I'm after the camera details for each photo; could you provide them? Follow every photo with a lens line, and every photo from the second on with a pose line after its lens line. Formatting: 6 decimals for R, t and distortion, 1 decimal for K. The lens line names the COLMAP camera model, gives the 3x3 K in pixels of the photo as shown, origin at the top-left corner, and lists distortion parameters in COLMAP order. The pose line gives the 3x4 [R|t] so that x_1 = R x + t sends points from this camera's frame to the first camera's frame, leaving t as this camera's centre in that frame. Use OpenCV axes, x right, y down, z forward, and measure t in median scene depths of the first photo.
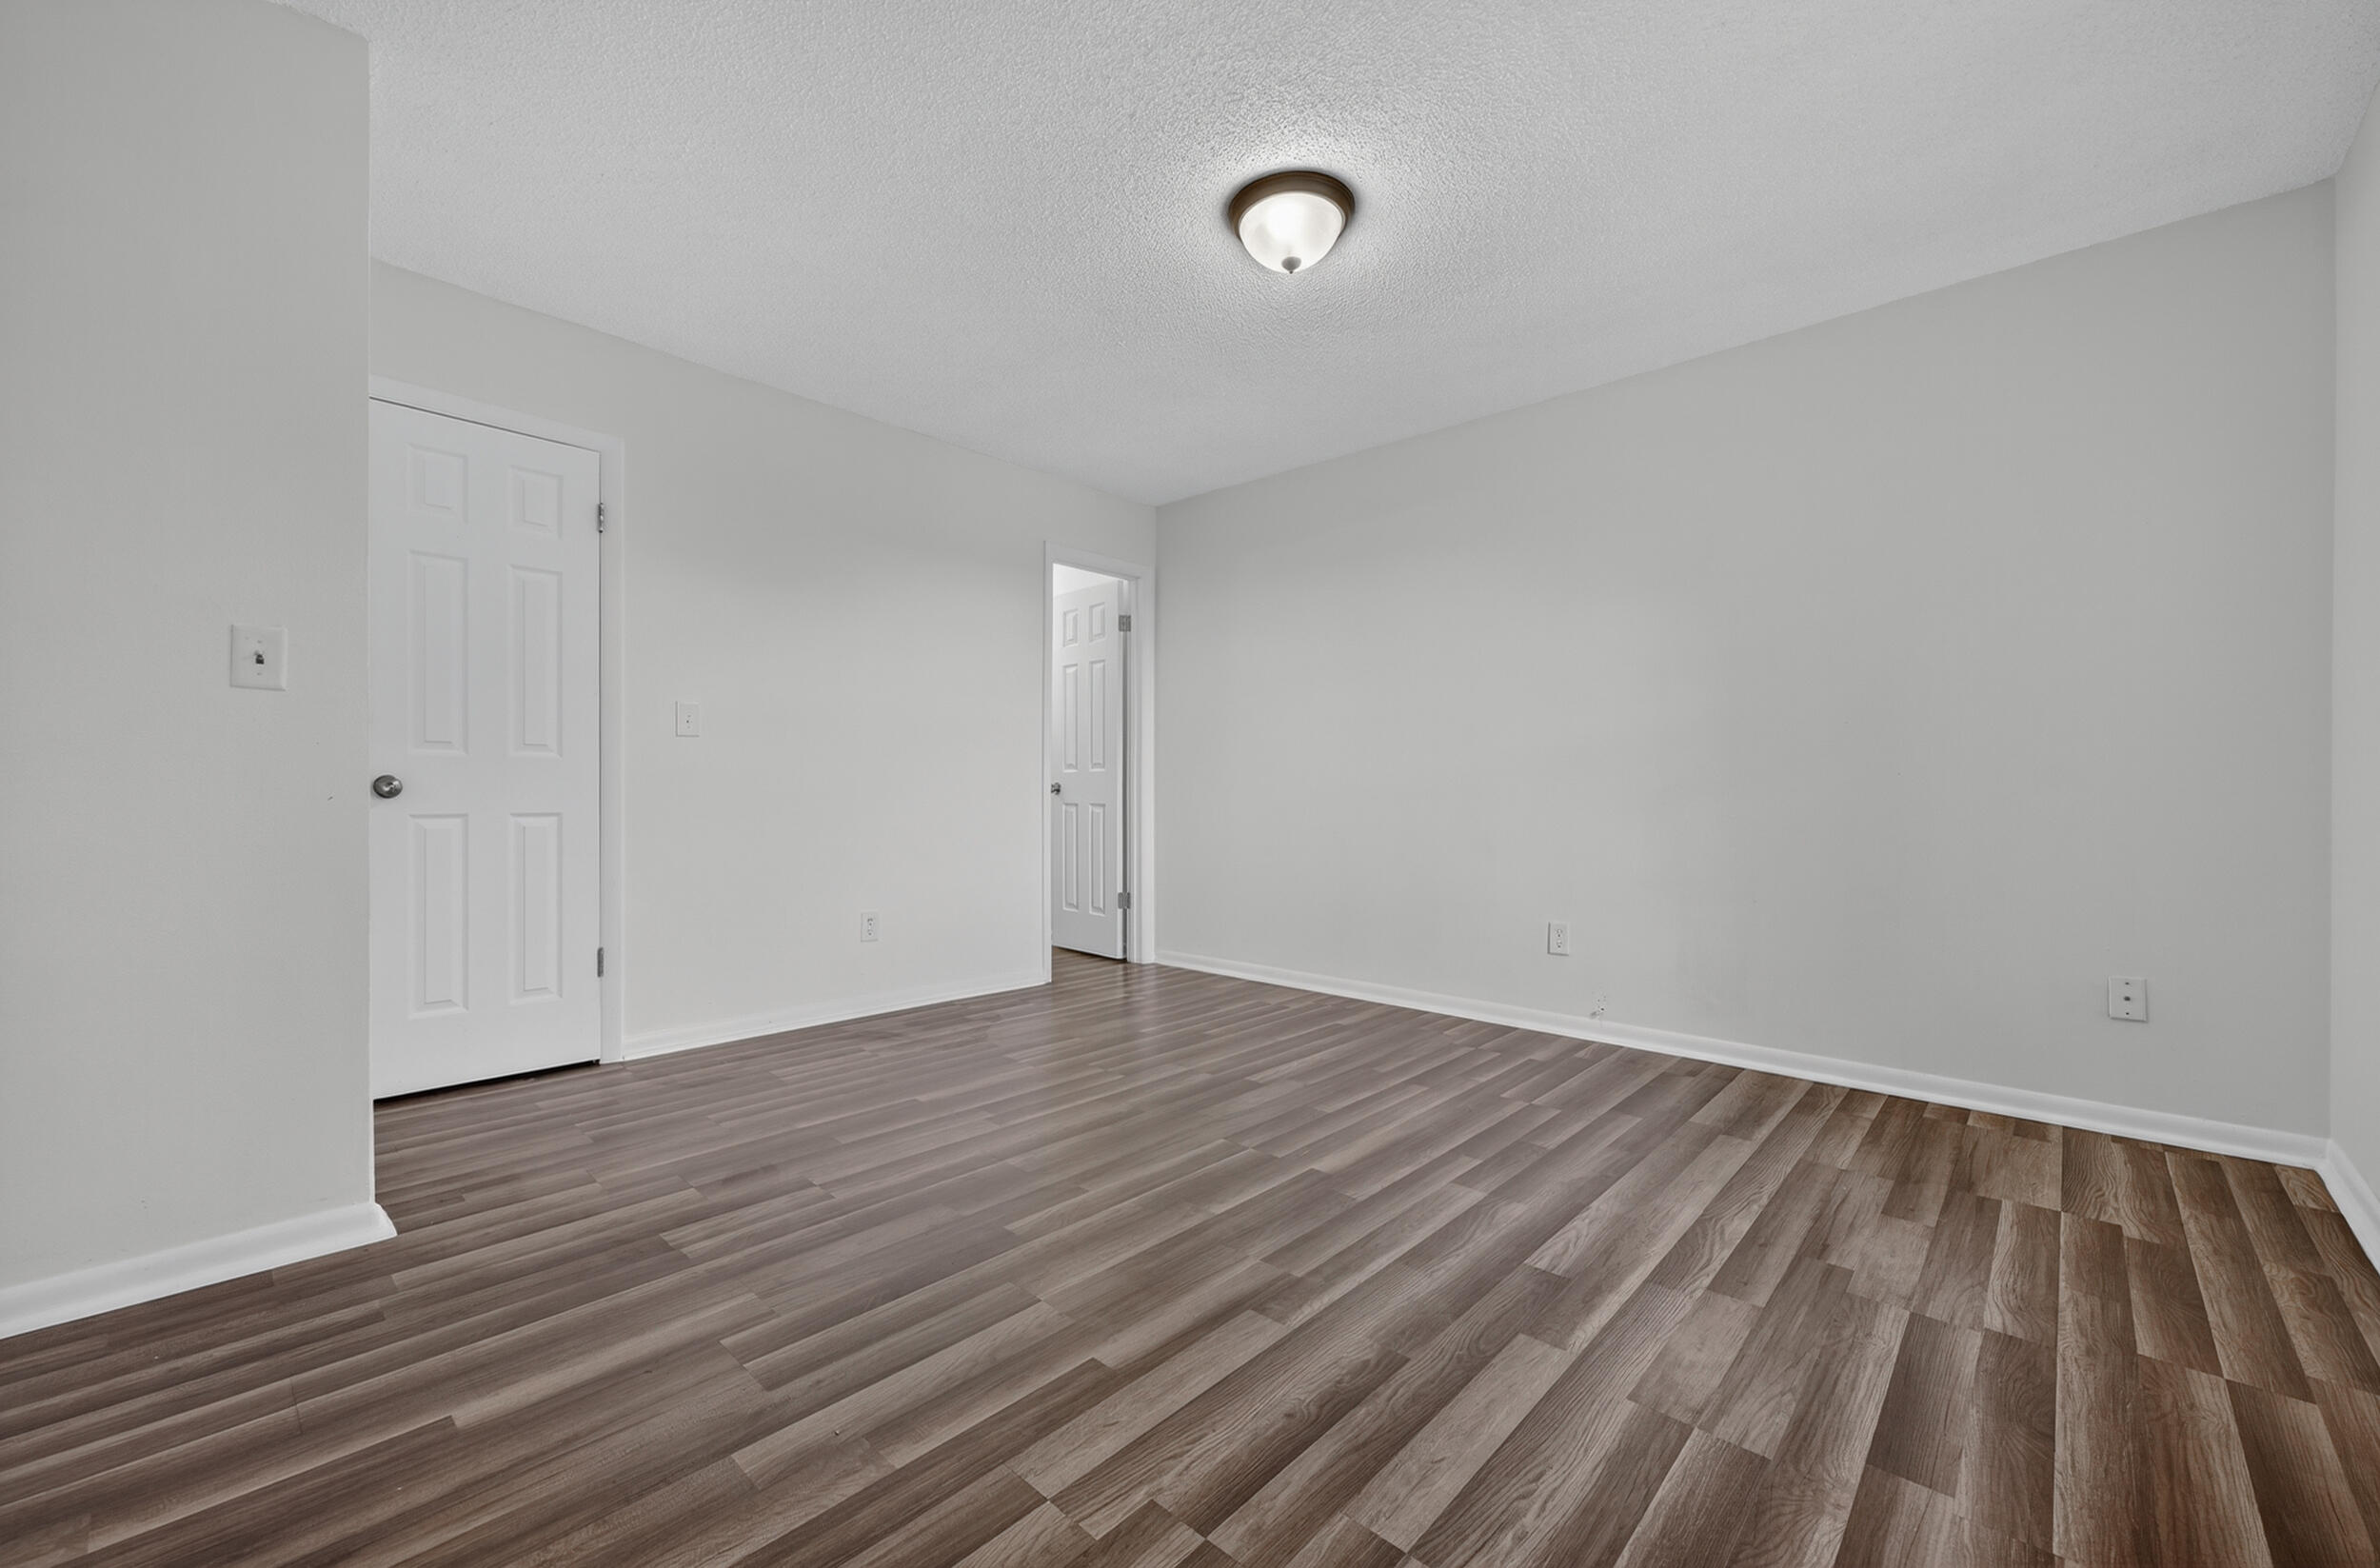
lens RADIAL K [[949.6, 0, 1176.4], [0, 949.6, 797.6], [0, 0, 1]] dist [-0.003914, -0.000493]
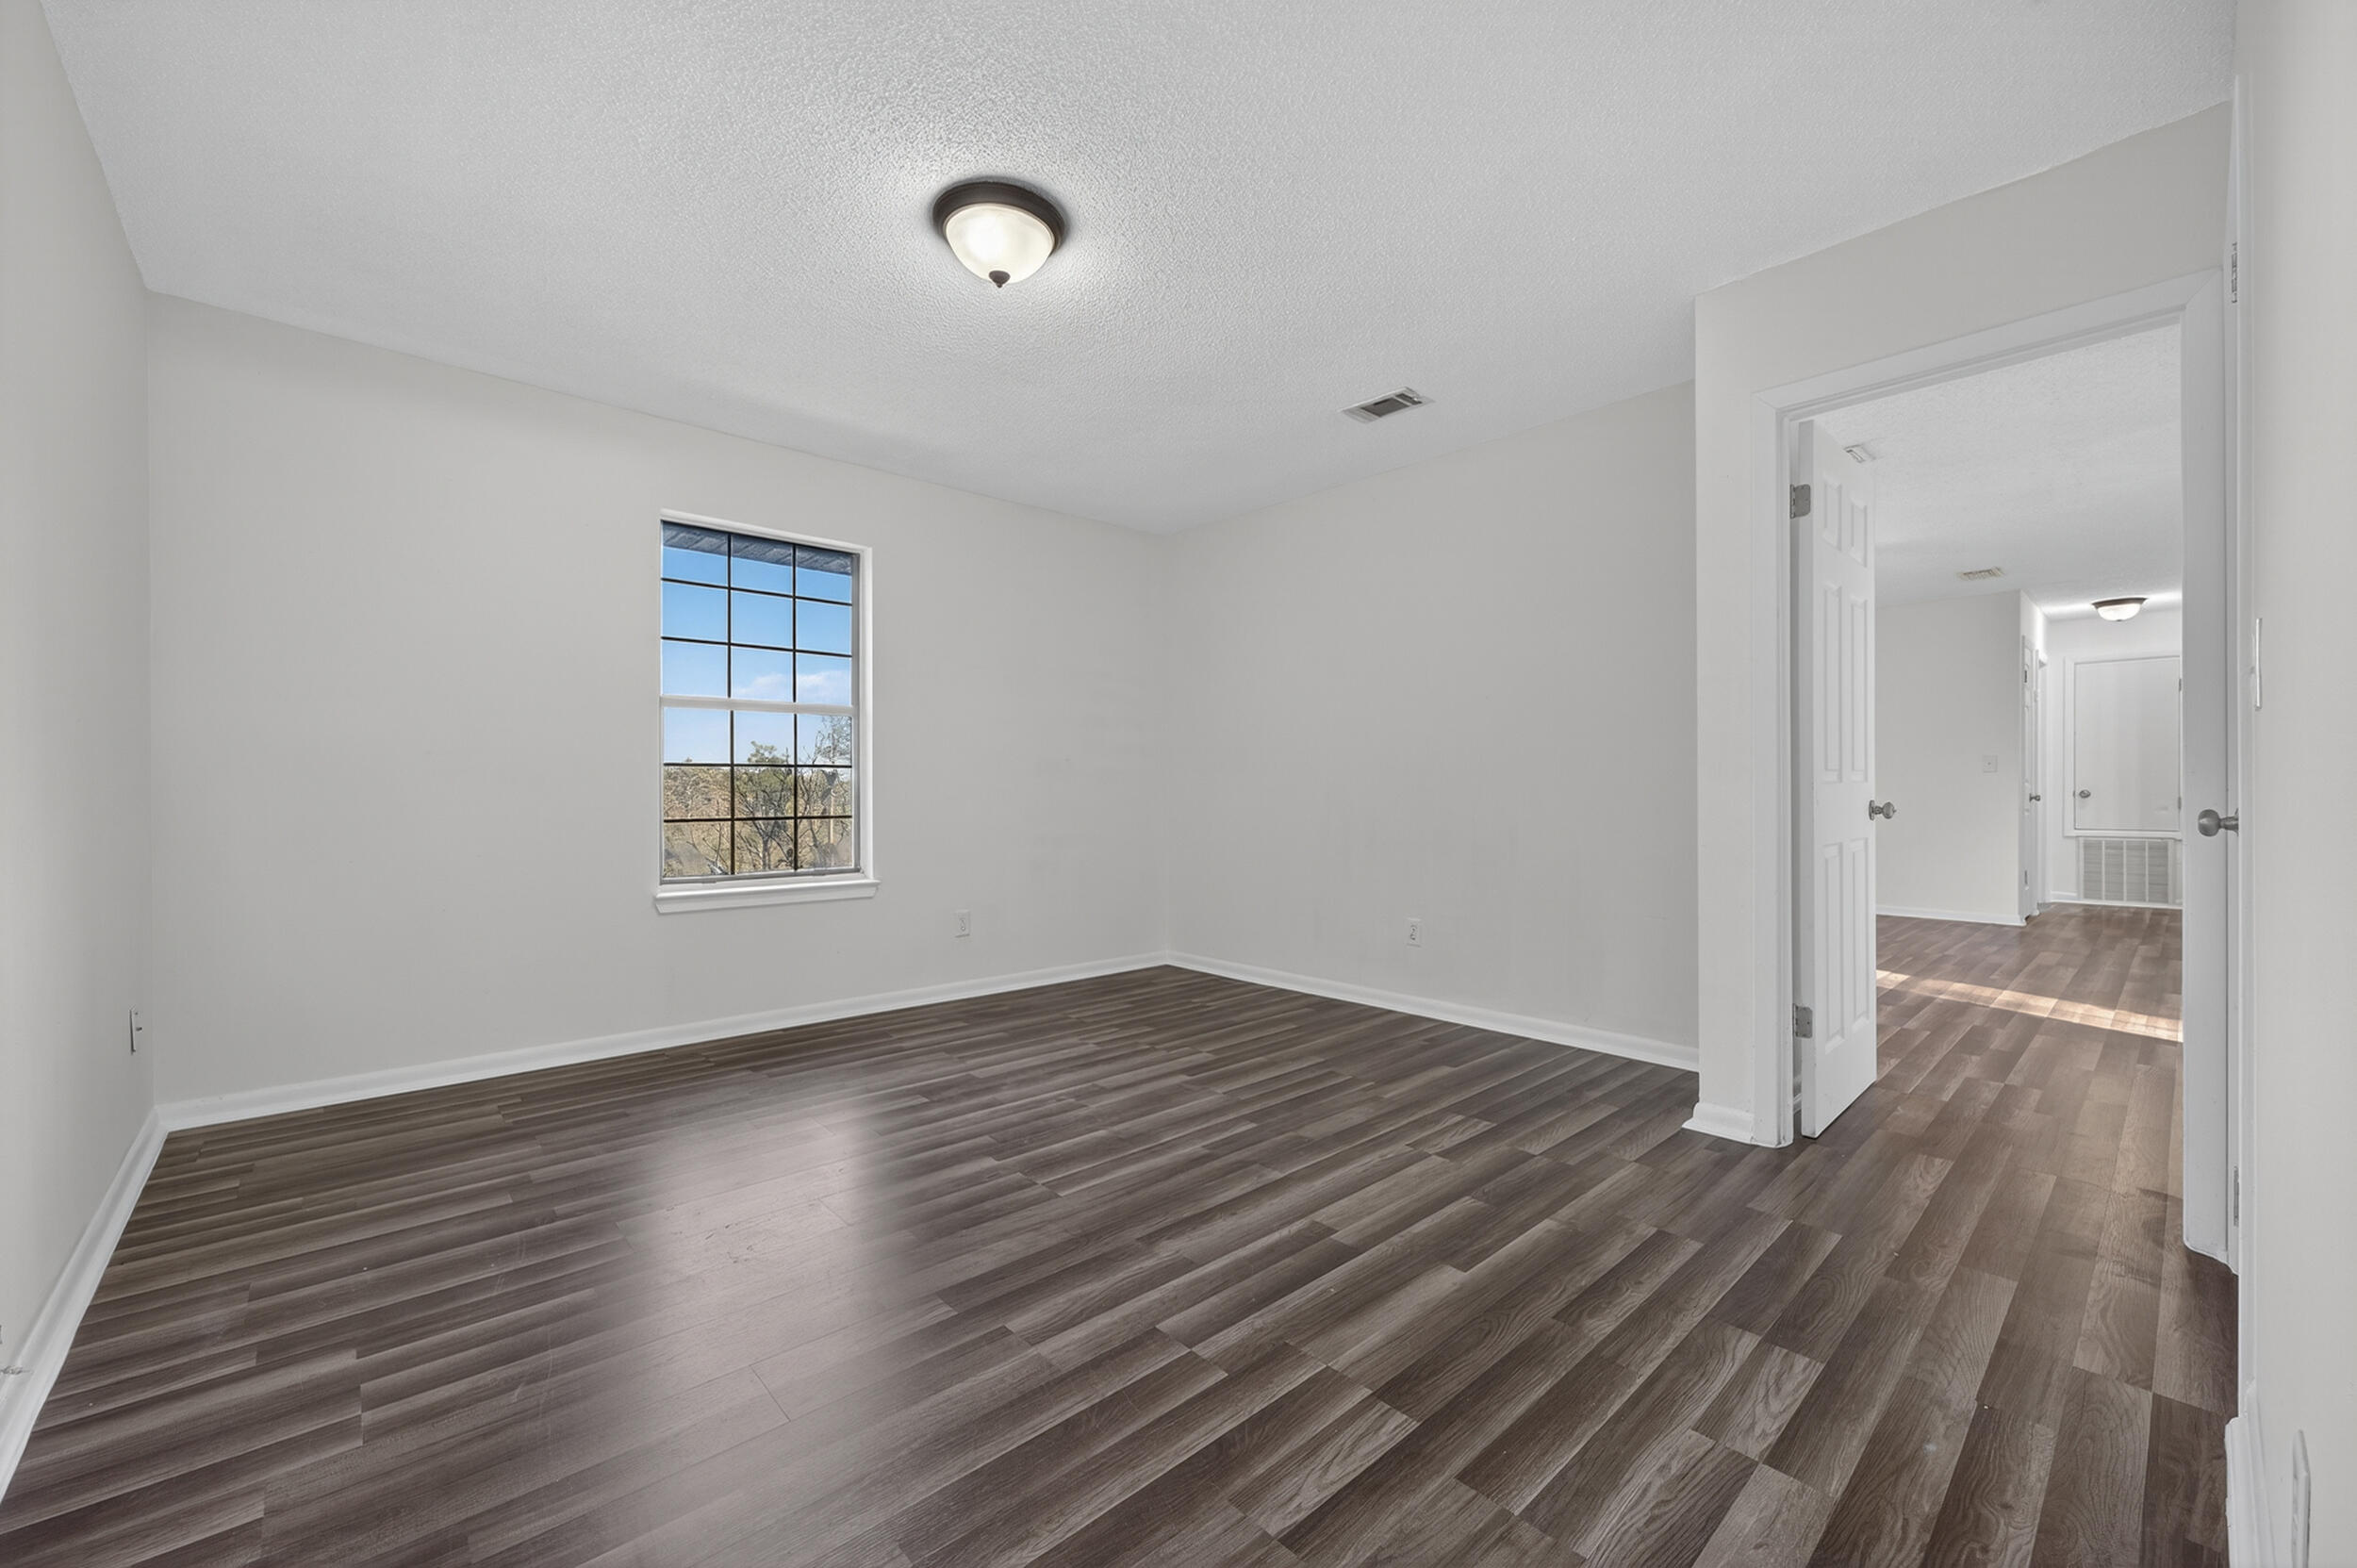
lens RADIAL K [[927.4, 0, 1182.6], [0, 927.4, 784.1], [0, 0, 1]] dist [-0.001860, -0.000241]
pose [[-0.997427, -0.001584, 0.071670, -0.188963], [-0.001480, 0.999998, 0.001500, -0.060238], [-0.071672, 0.001390, -0.997427, 2.675108]]
